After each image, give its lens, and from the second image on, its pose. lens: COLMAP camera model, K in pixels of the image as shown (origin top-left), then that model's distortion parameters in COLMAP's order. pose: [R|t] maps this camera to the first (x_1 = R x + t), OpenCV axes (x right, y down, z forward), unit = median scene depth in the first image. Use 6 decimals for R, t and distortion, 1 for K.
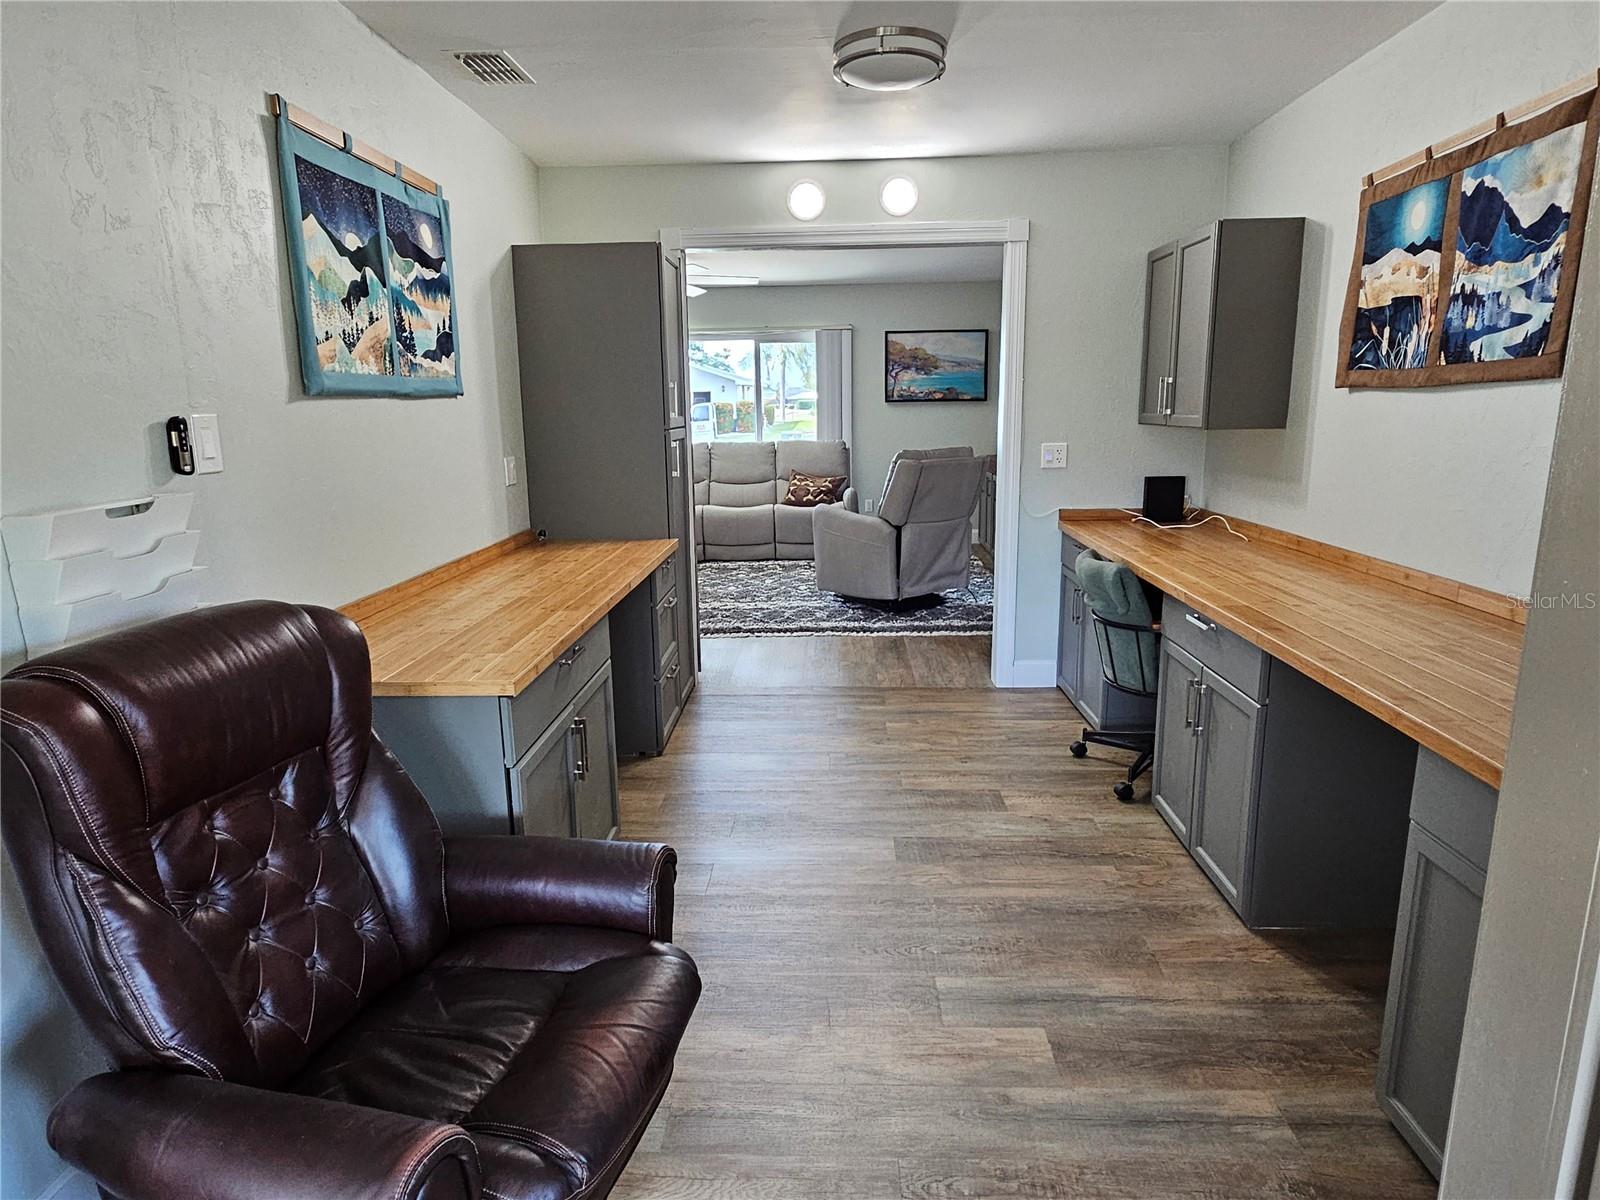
lens RADIAL K [[941.5, 0, 797.6], [0, 941.5, 601.3], [0, 0, 1]] dist [0.000913, -0.002242]
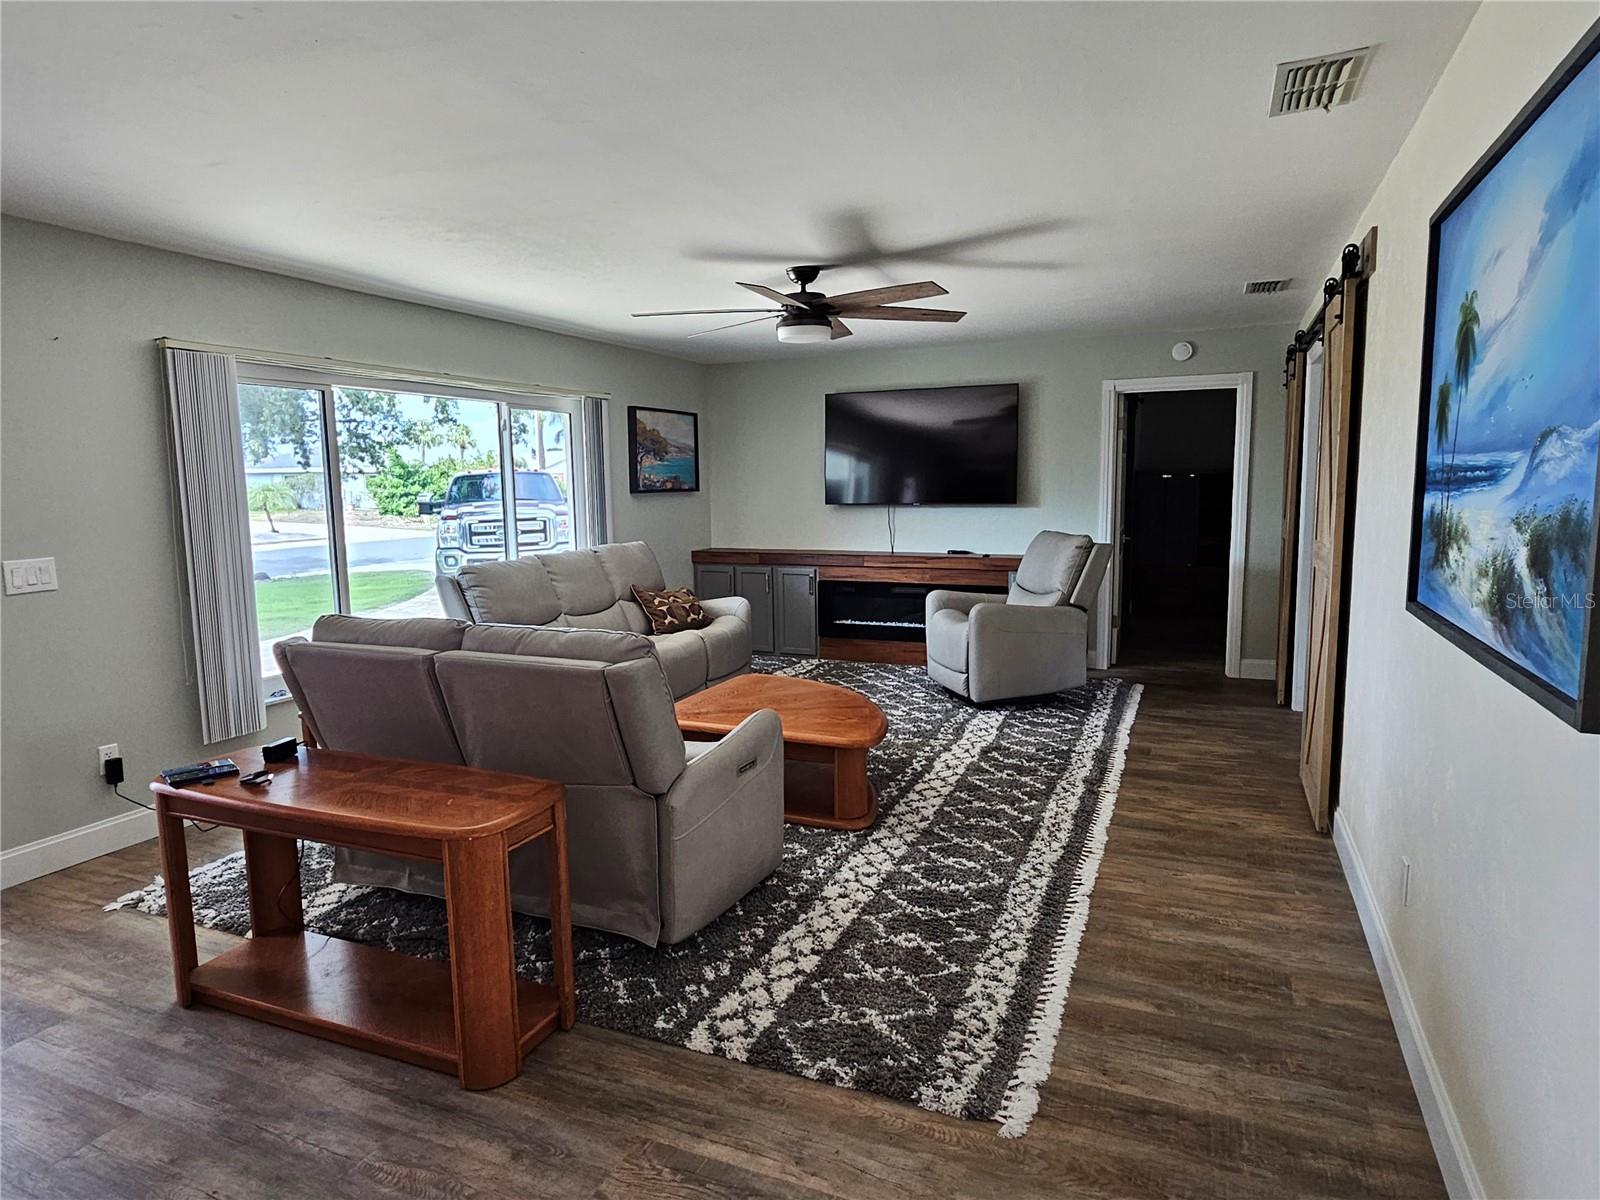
lens RADIAL K [[941.5, 0, 799.7], [0, 941.5, 595.9], [0, 0, 1]] dist [0.000913, -0.002242]
pose [[0.359635, -0.111676, 0.926386, -0.613428], [0.206563, 0.977708, 0.037672, -0.128903], [-0.909942, 0.177809, 0.374686, 0.595148]]
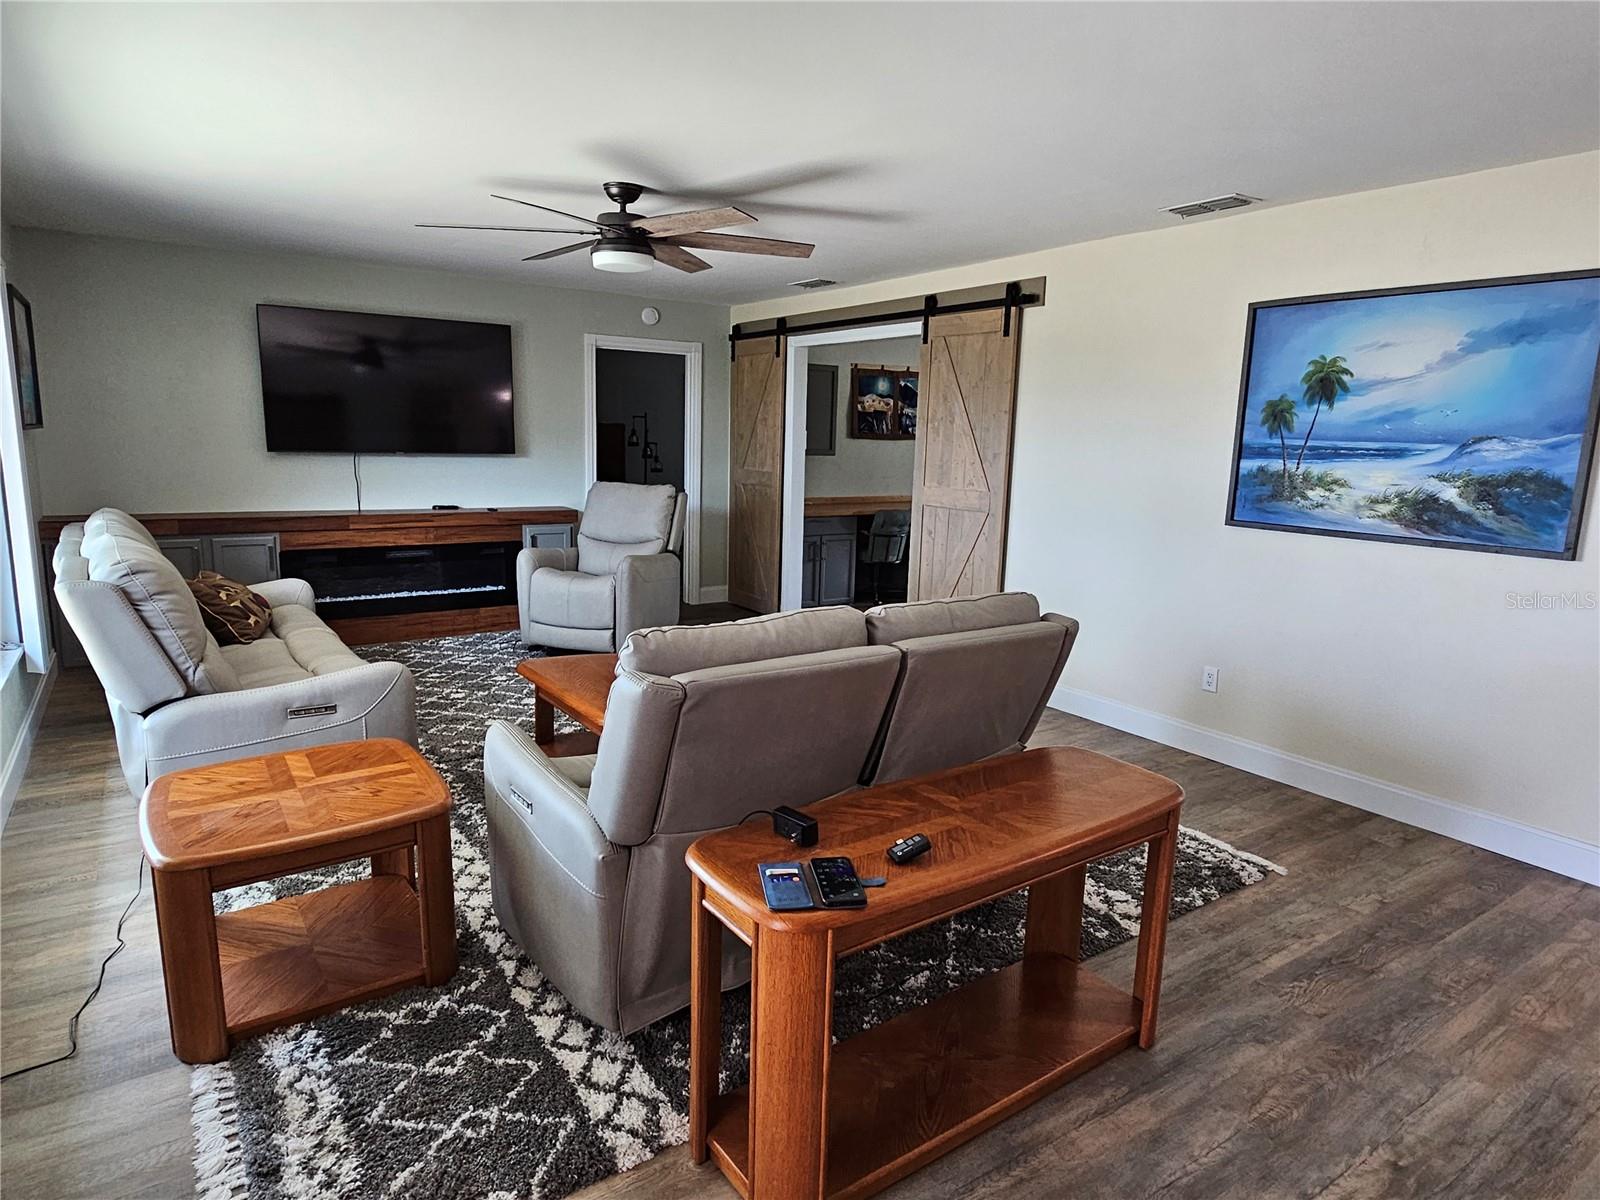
lens RADIAL K [[941.5, 0, 785.5], [0, 941.5, 601.6], [0, 0, 1]] dist [0.000913, -0.002242]
pose [[-0.595472, -0.151840, 0.788897, -0.549664], [0.144862, 0.945587, 0.291343, -0.214148], [-0.790208, 0.287768, -0.541074, 0.985833]]
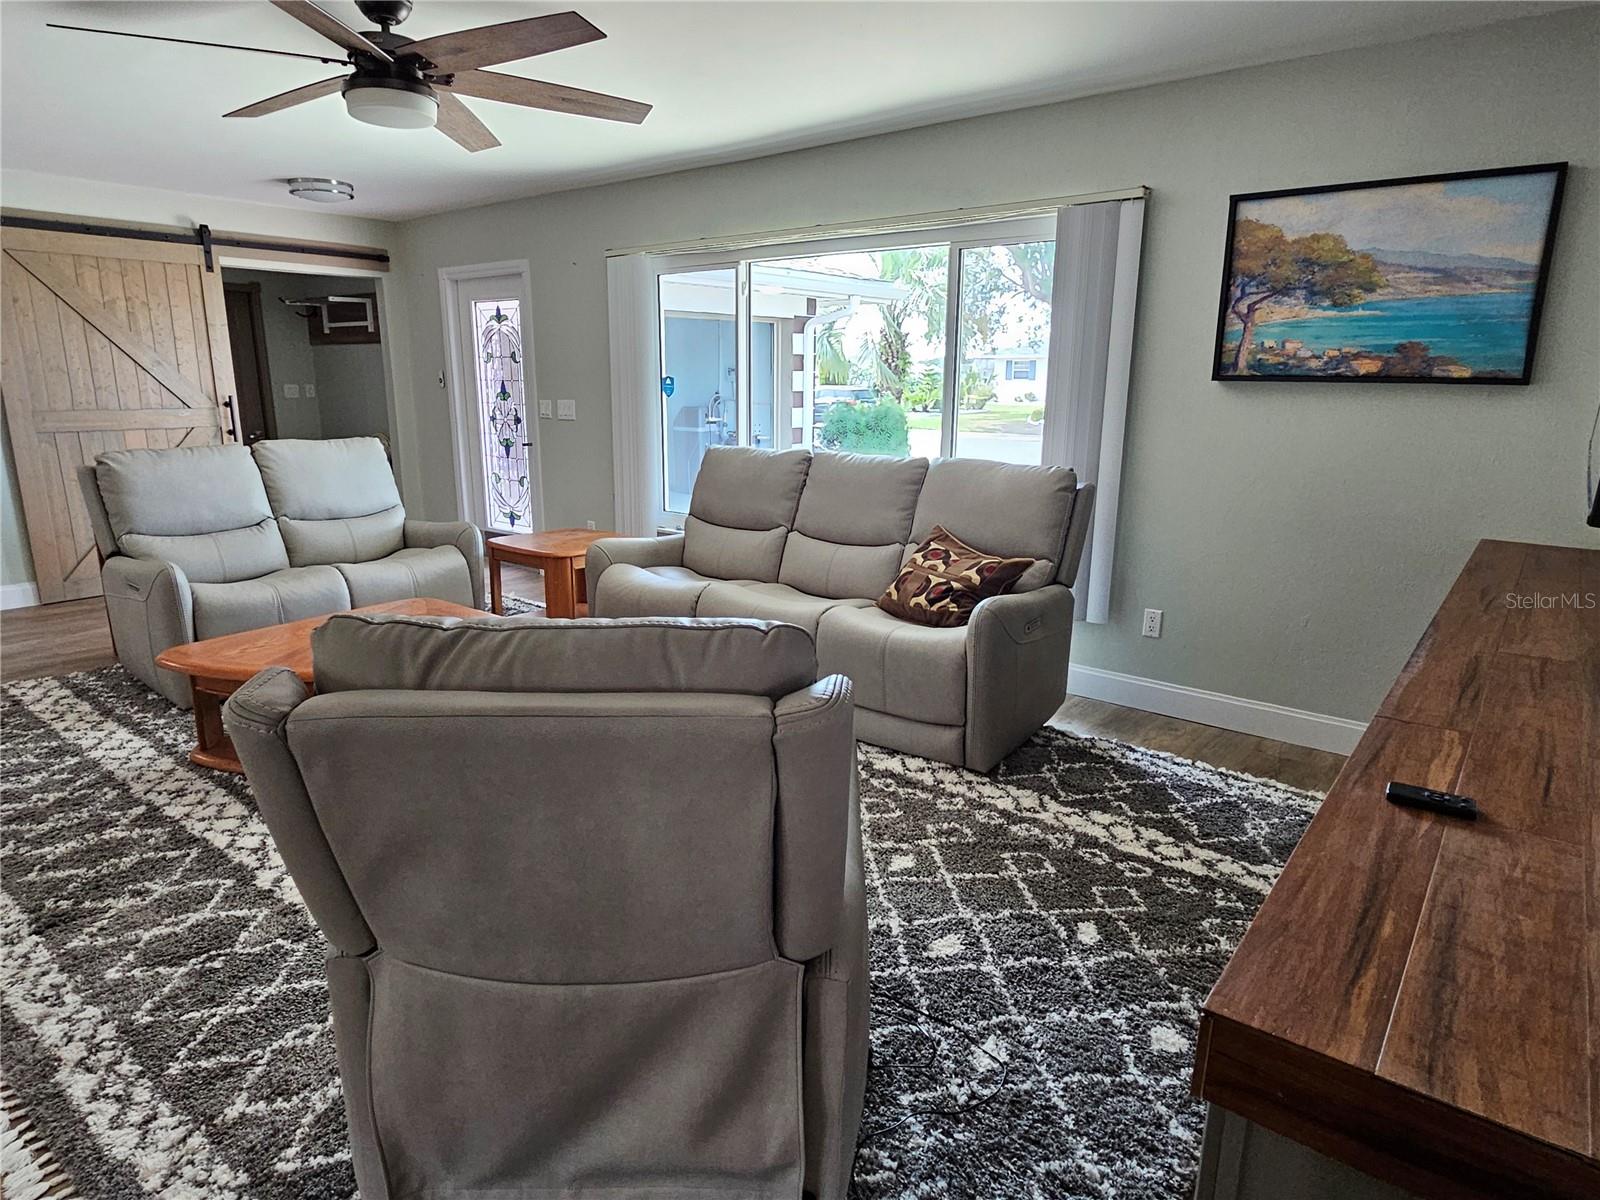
lens RADIAL K [[941.5, 0, 802.6], [0, 941.5, 602.7], [0, 0, 1]] dist [0.000913, -0.002242]
pose [[0.805756, 0.161331, -0.569850, 0.197517], [-0.143401, 0.986697, 0.076578, -0.125461], [0.574624, 0.020014, 0.818173, 0.581905]]
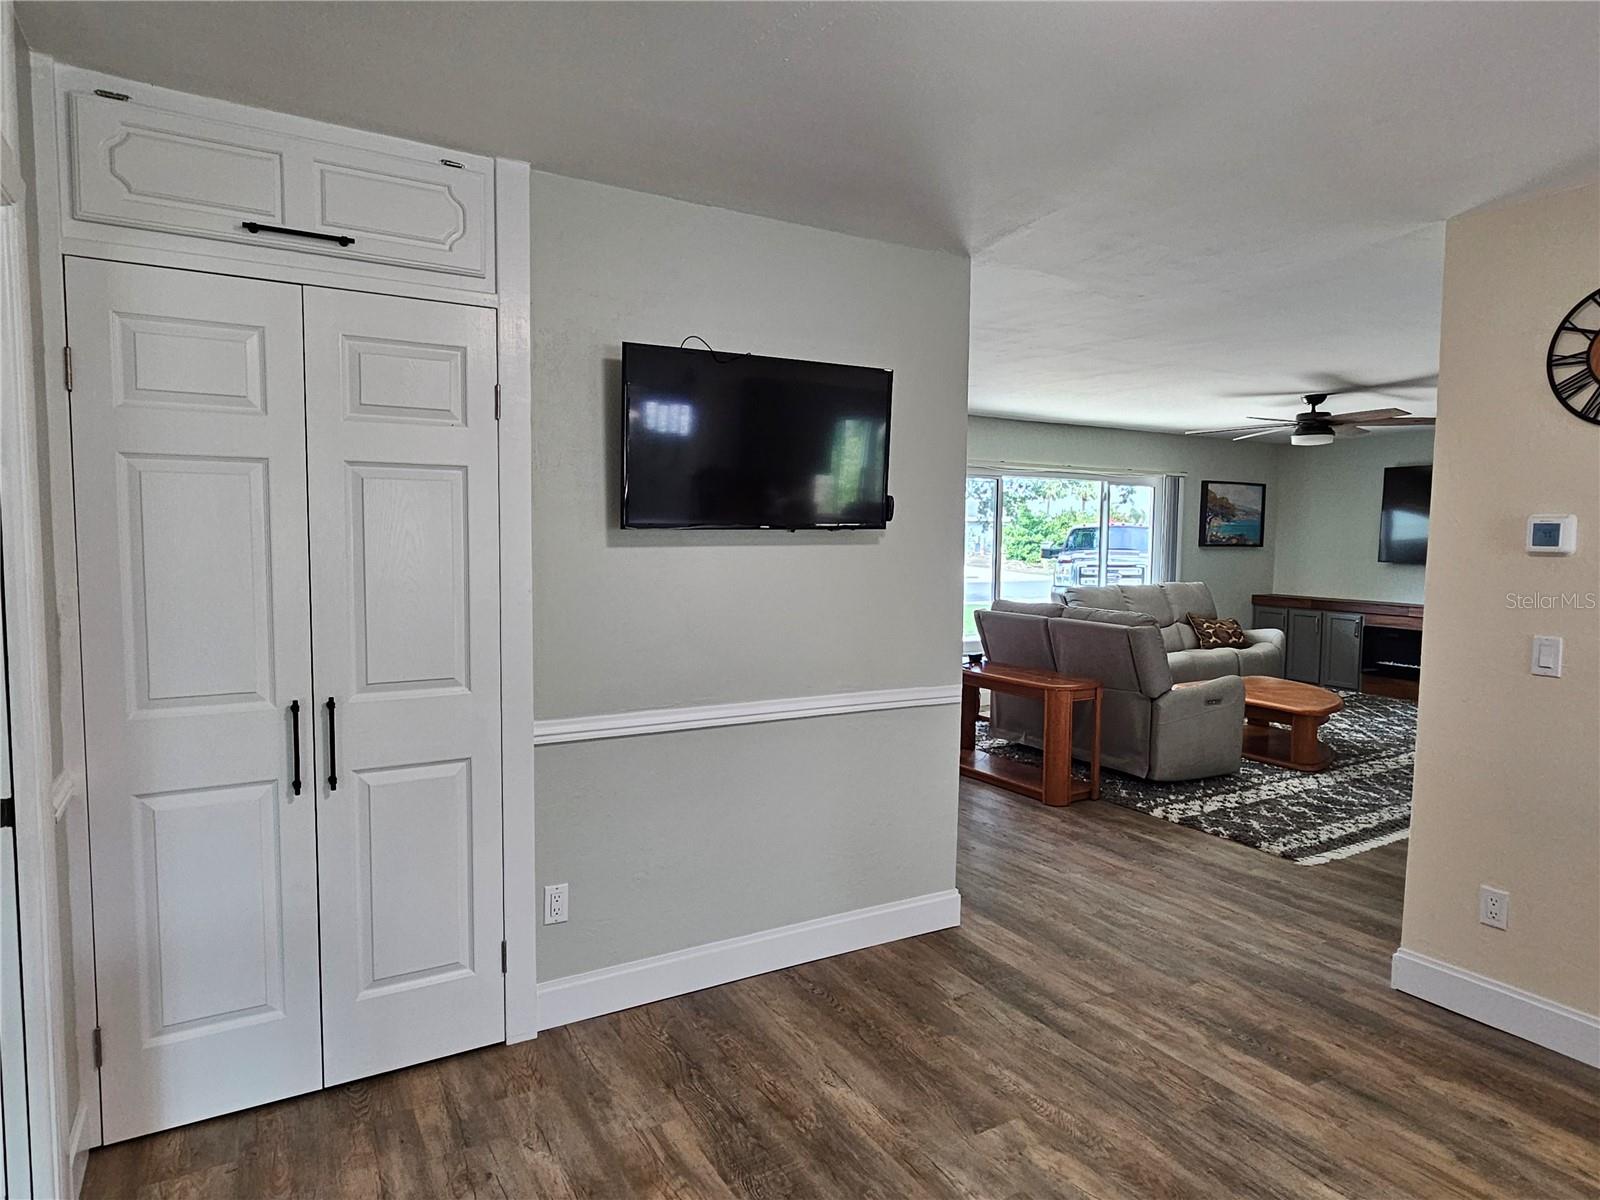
lens RADIAL K [[941.5, 0, 801.7], [0, 941.5, 595.2], [0, 0, 1]] dist [0.000913, -0.002242]
pose [[0.840293, -0.017870, 0.541838, -0.861285], [0.093770, 0.989184, -0.112796, -0.081866], [-0.533962, 0.145590, 0.832879, 0.376242]]
